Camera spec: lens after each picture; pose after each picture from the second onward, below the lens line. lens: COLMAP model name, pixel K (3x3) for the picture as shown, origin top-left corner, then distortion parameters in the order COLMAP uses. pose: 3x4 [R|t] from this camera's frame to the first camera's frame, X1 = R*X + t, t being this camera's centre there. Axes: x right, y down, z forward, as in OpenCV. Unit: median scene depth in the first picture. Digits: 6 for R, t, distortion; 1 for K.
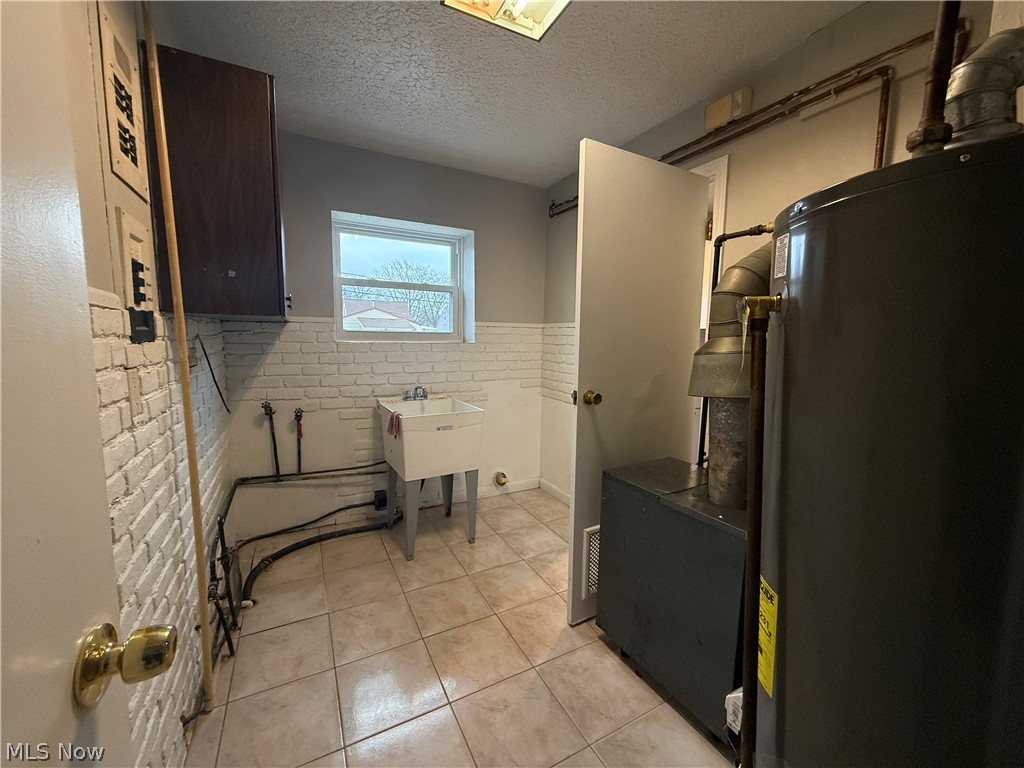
lens RADIAL K [[421.6, 0, 512.0], [0, 421.6, 384.0], [0, 0, 1]] dist [-0.000051, -0.000033]
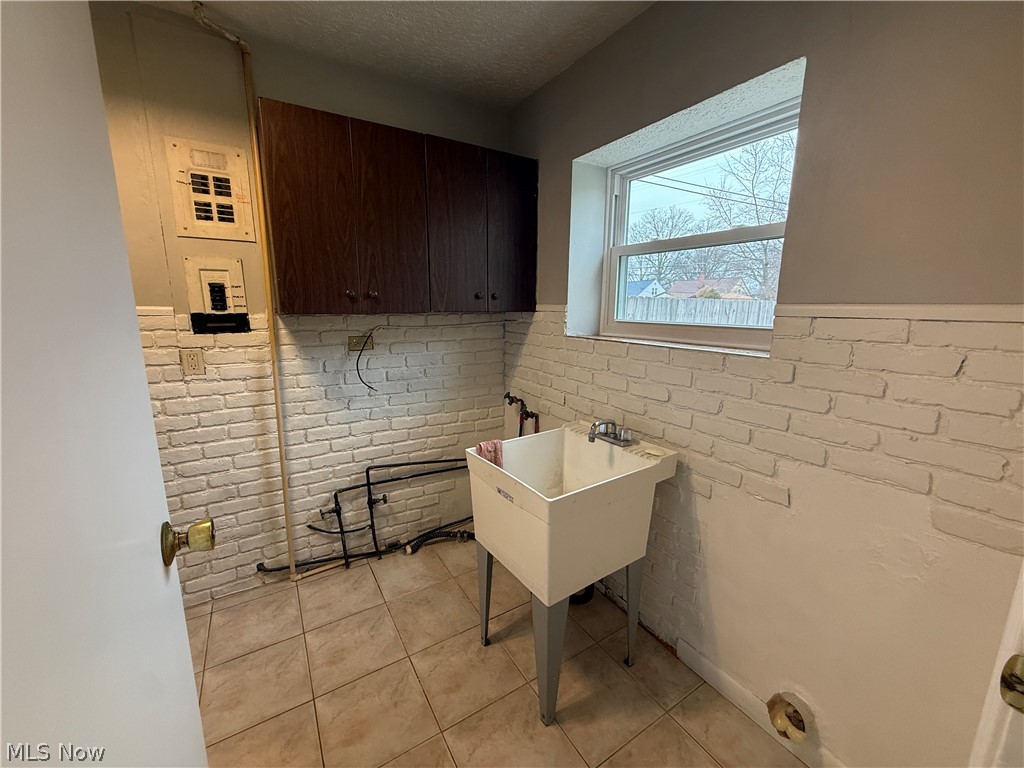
lens RADIAL K [[411.5, 0, 525.2], [0, 411.5, 384.3], [0, 0, 1]] dist [-0.000121, 0.000009]
pose [[0.060422, 0.178564, -0.982071, 0.415950], [-0.115064, 0.978556, 0.170846, -0.162379], [0.991519, 0.102679, 0.079672, 1.060553]]
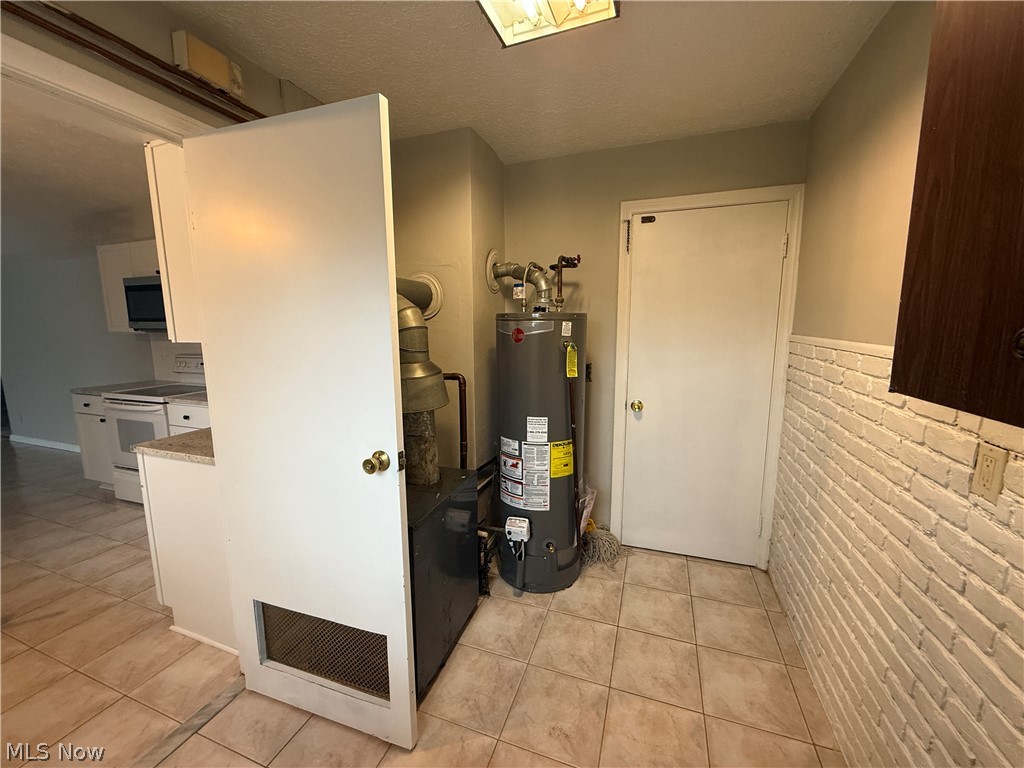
lens RADIAL K [[389.9, 0, 527.0], [0, 389.9, 379.6], [0, 0, 1]] dist [-0.022990, 0.000057]
pose [[-0.691979, -0.107333, 0.713894, -0.373944], [0.074669, 0.972941, 0.218657, -0.188129], [-0.718045, 0.204612, -0.665240, 1.026880]]
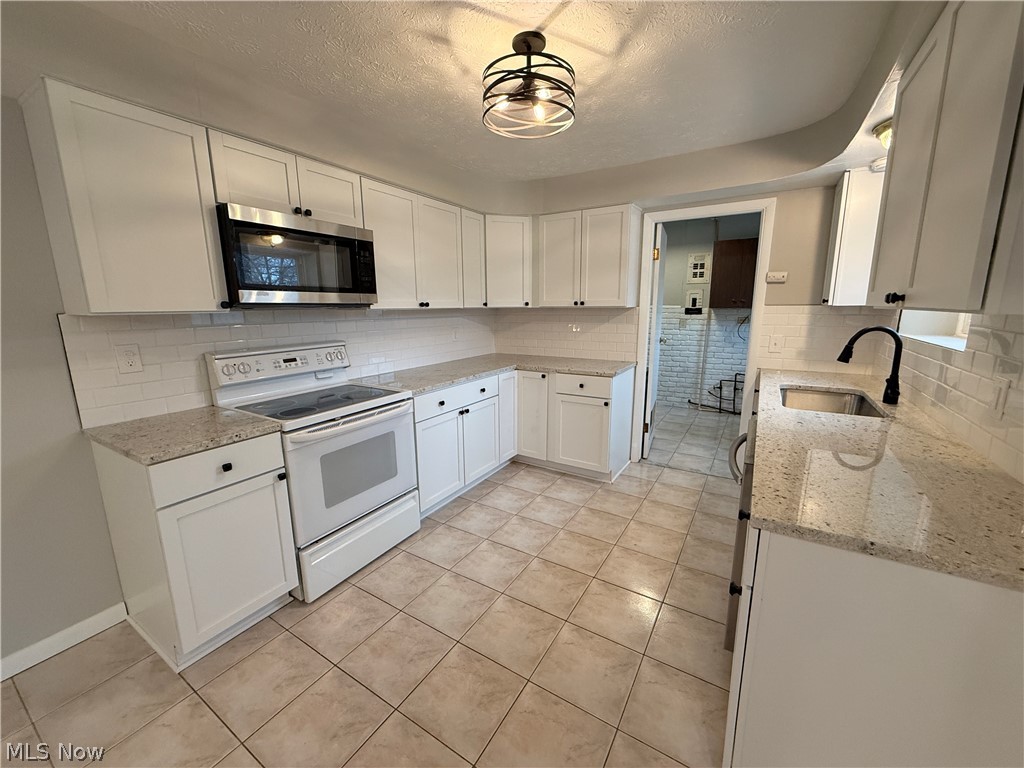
lens RADIAL K [[406.8, 0, 512.0], [0, 406.8, 384.0], [0, 0, 1]] dist [0.001074, 0.000146]
pose [[-0.870856, 0.093193, -0.482623, 1.684511], [-0.051219, 0.959313, 0.277661, -0.271744], [0.488862, 0.266522, -0.830650, 2.098003]]
